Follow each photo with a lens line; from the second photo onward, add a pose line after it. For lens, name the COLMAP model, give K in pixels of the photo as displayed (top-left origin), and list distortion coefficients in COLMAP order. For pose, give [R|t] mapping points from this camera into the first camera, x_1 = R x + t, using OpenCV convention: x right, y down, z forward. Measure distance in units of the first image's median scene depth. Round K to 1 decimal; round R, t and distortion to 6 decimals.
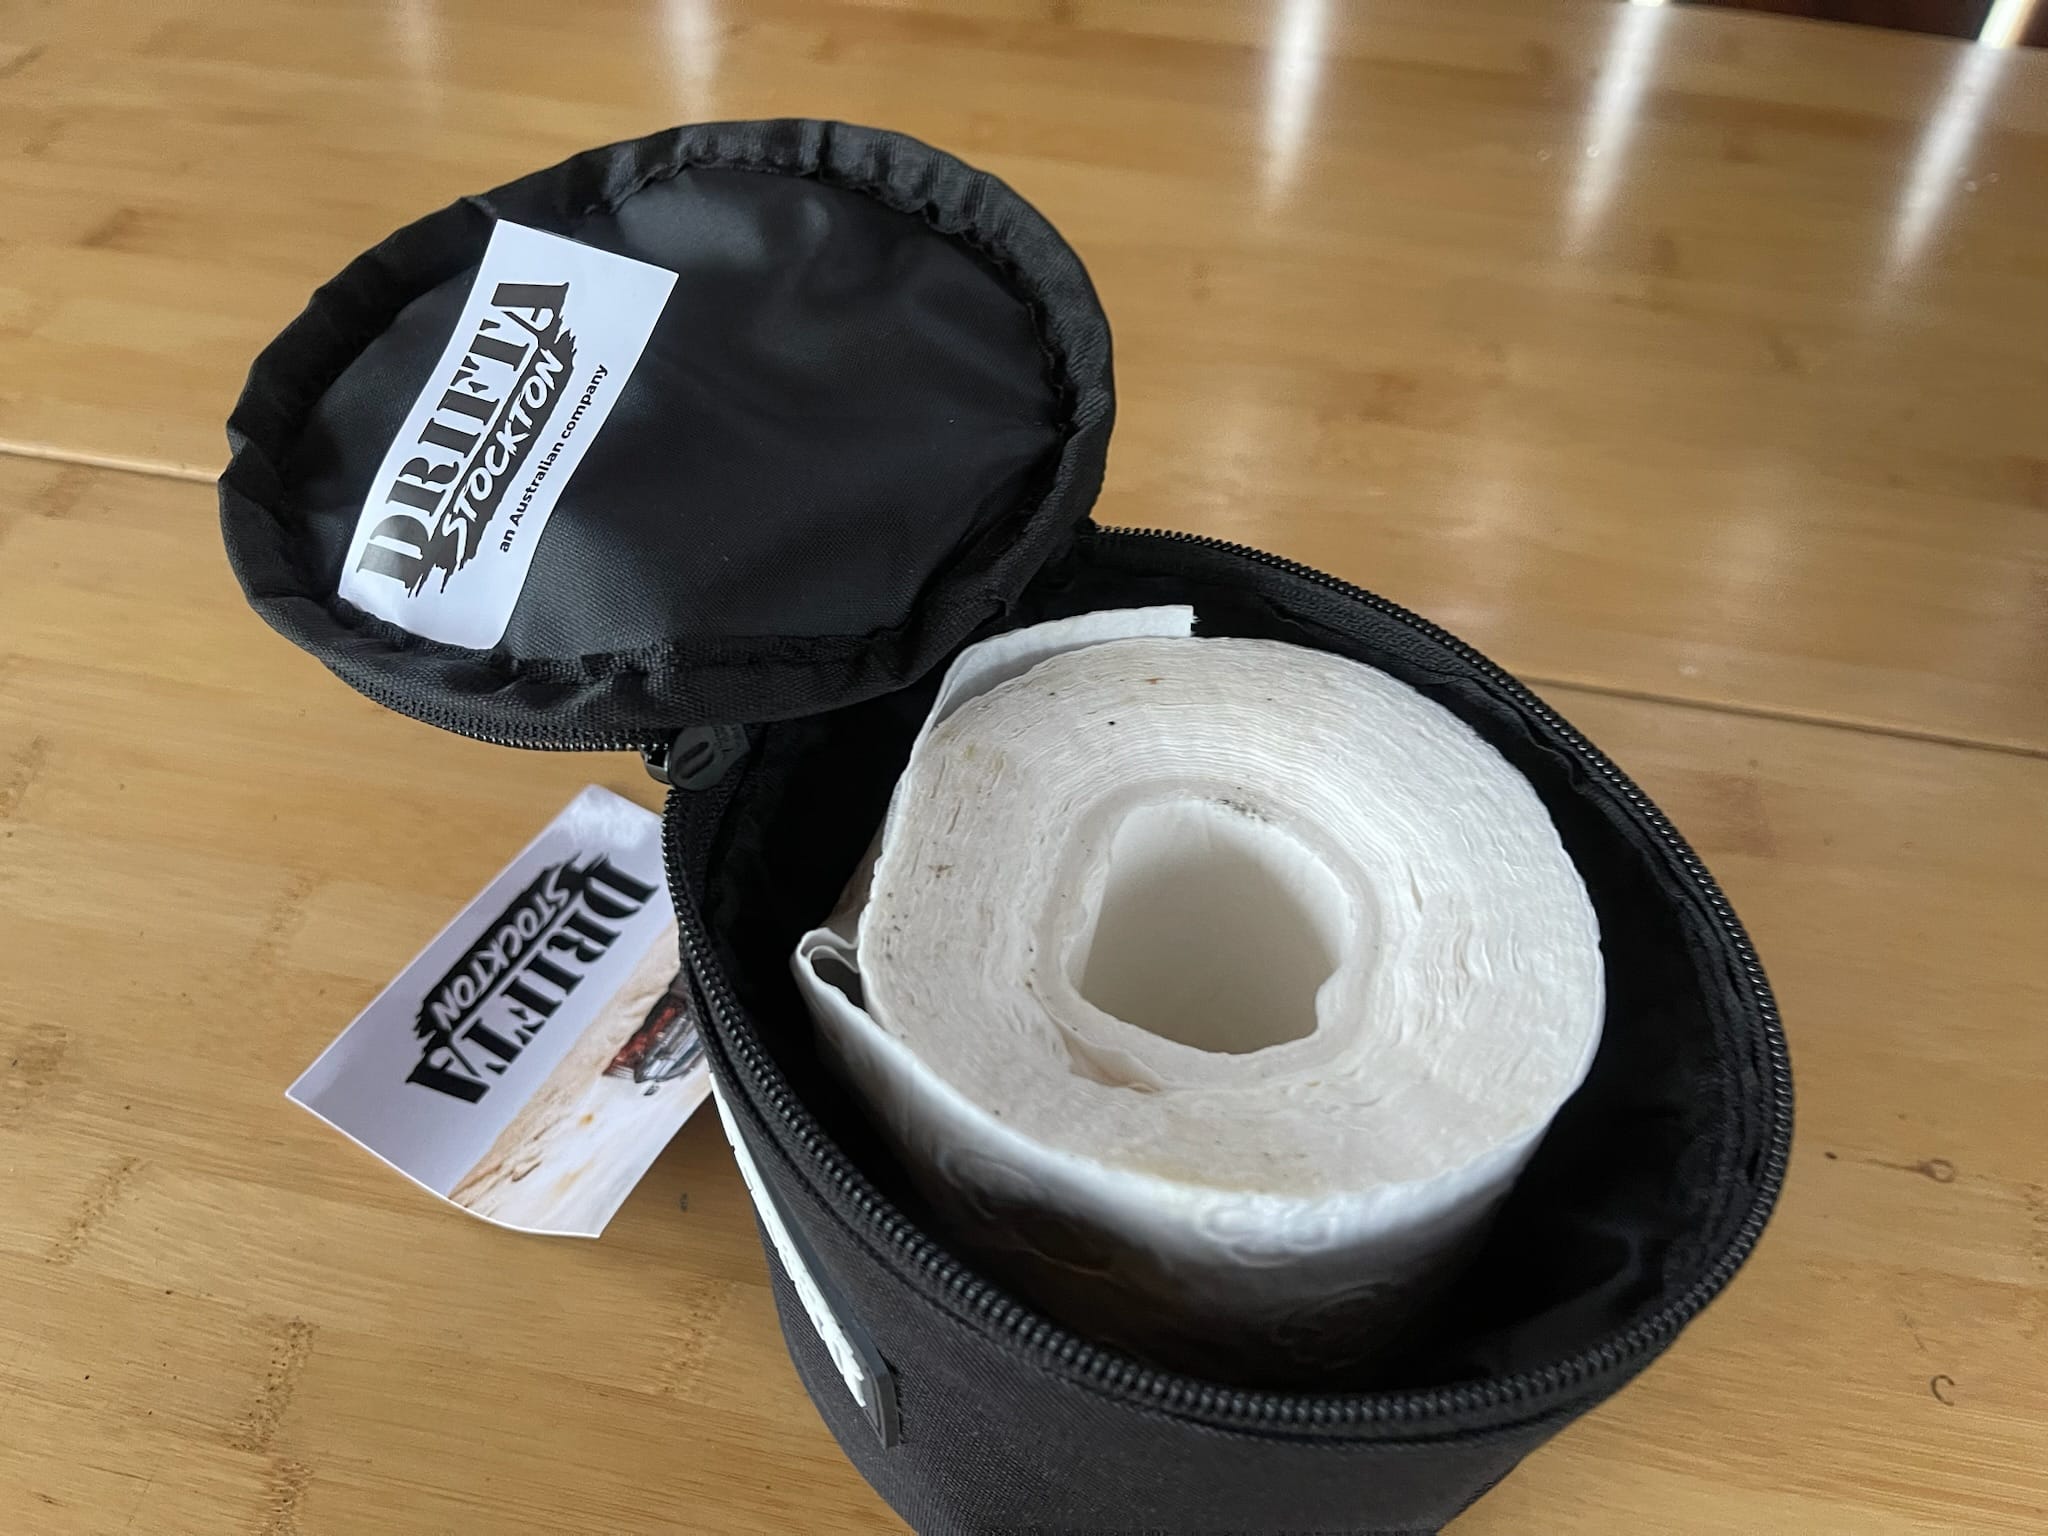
lens RADIAL K [[1584.7, 0, 1024.2], [0, 1584.7, 778.1], [0, 0, 1]] dist [0.071962, -0.115866]
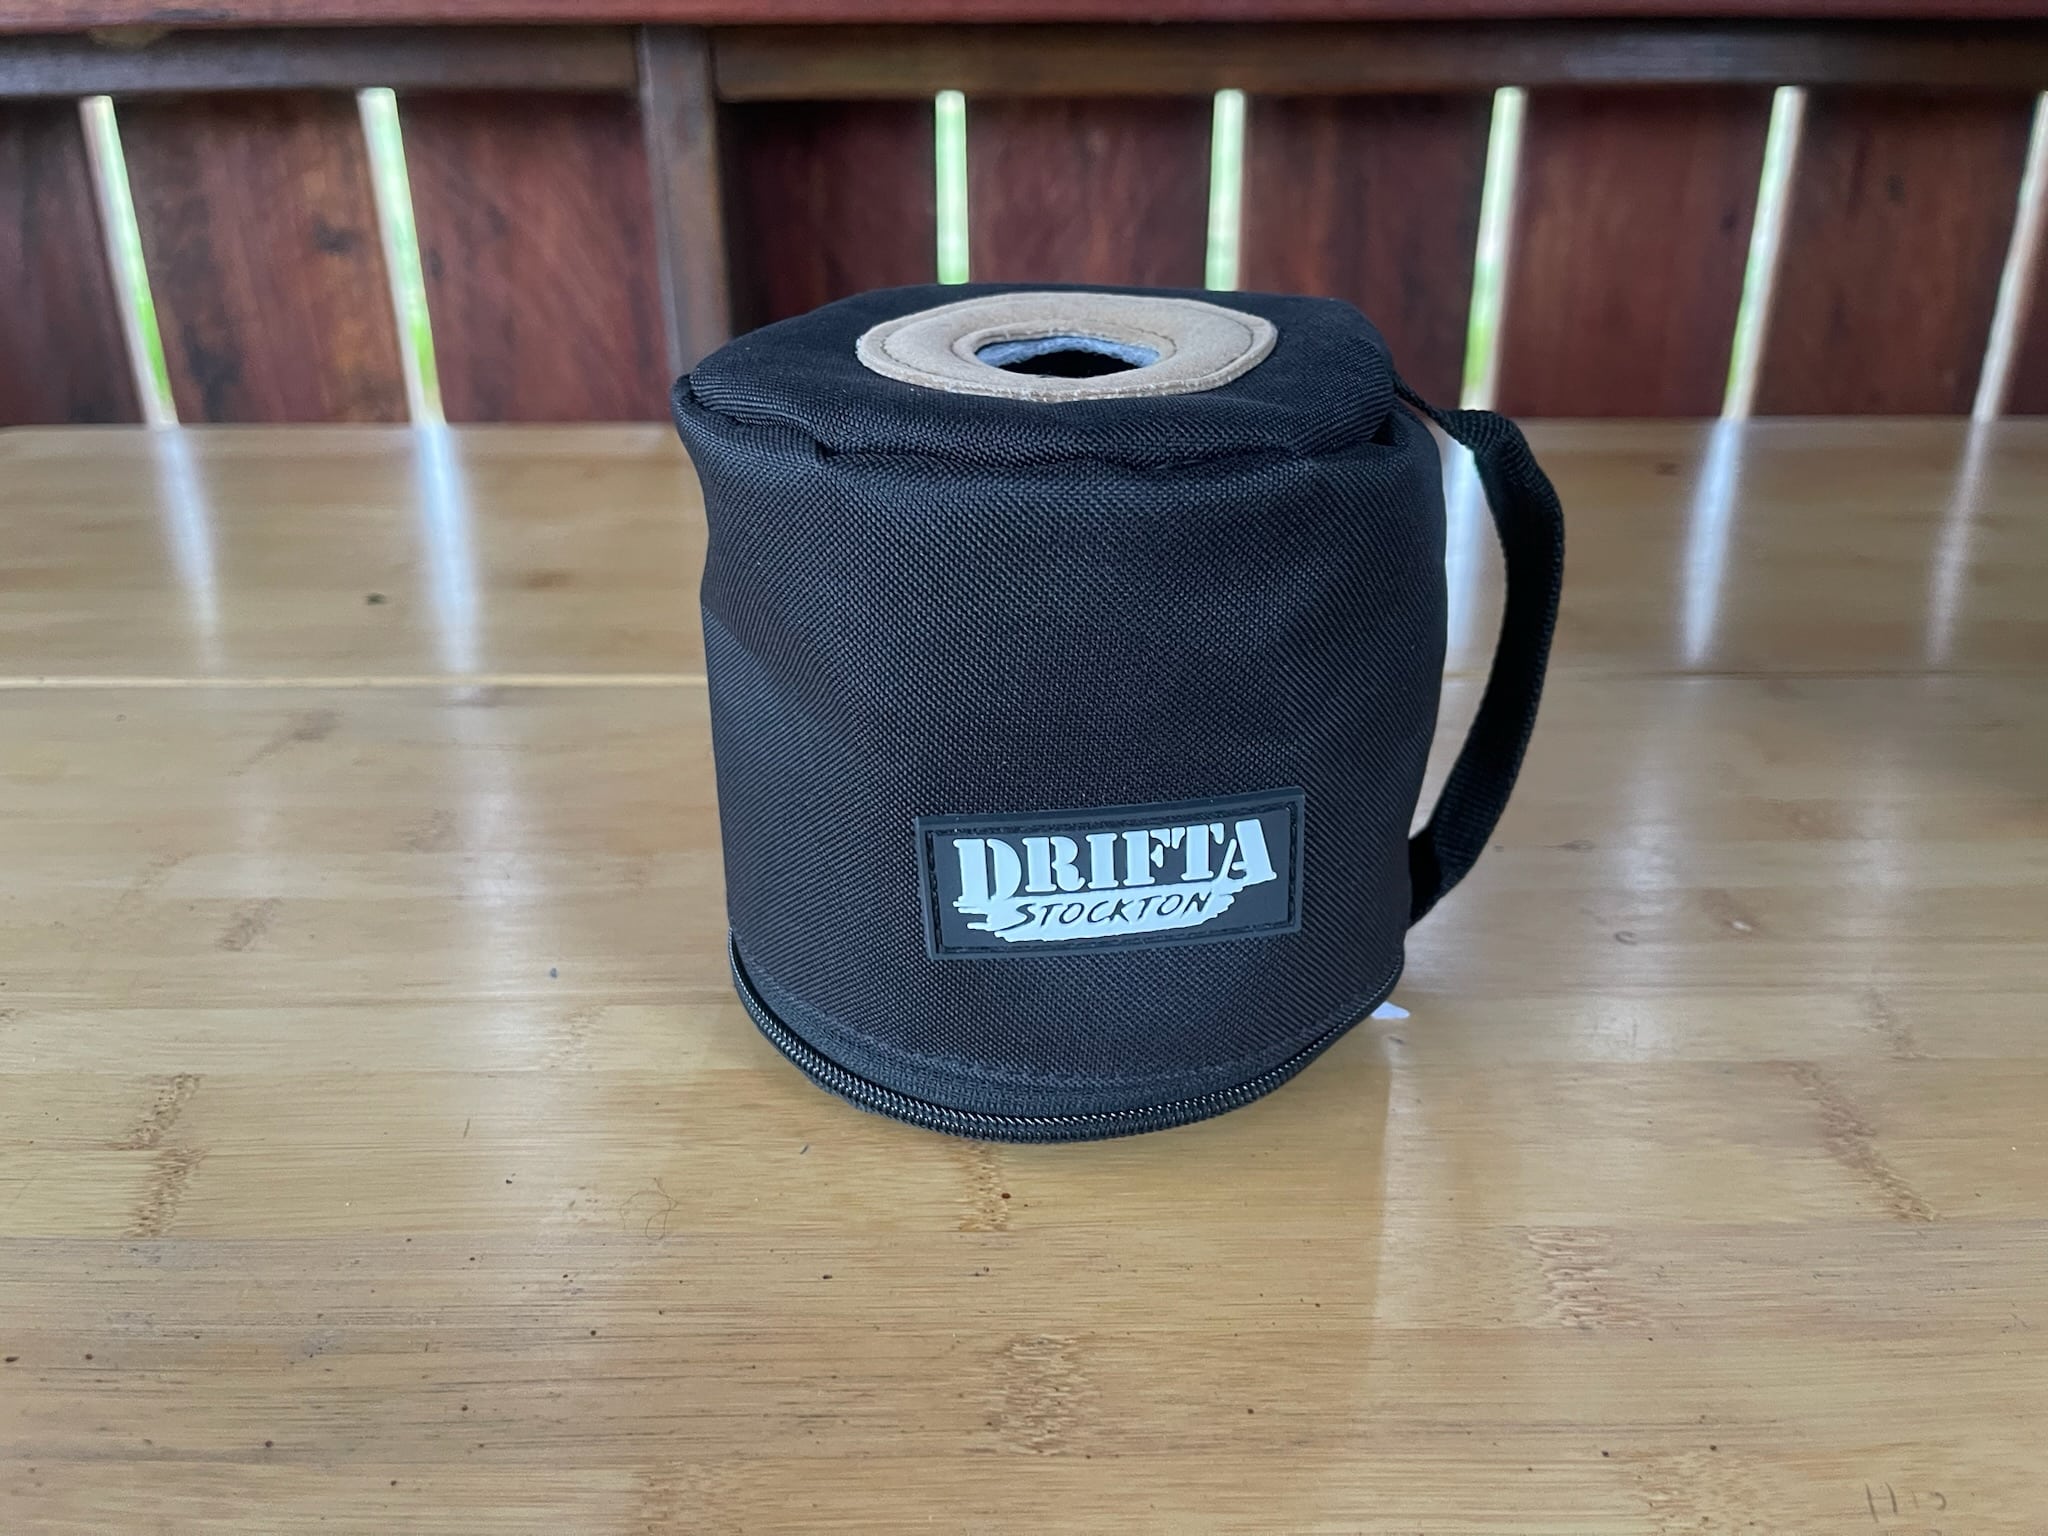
lens RADIAL K [[1584.7, 0, 1015.9], [0, 1584.7, 751.7], [0, 0, 1]] dist [0.071962, -0.115866]
pose [[0.978420, -0.090925, 0.185545, -0.093143], [0.166452, 0.878890, -0.447042, 0.694921], [-0.122426, 0.468279, 0.875058, -0.080428]]
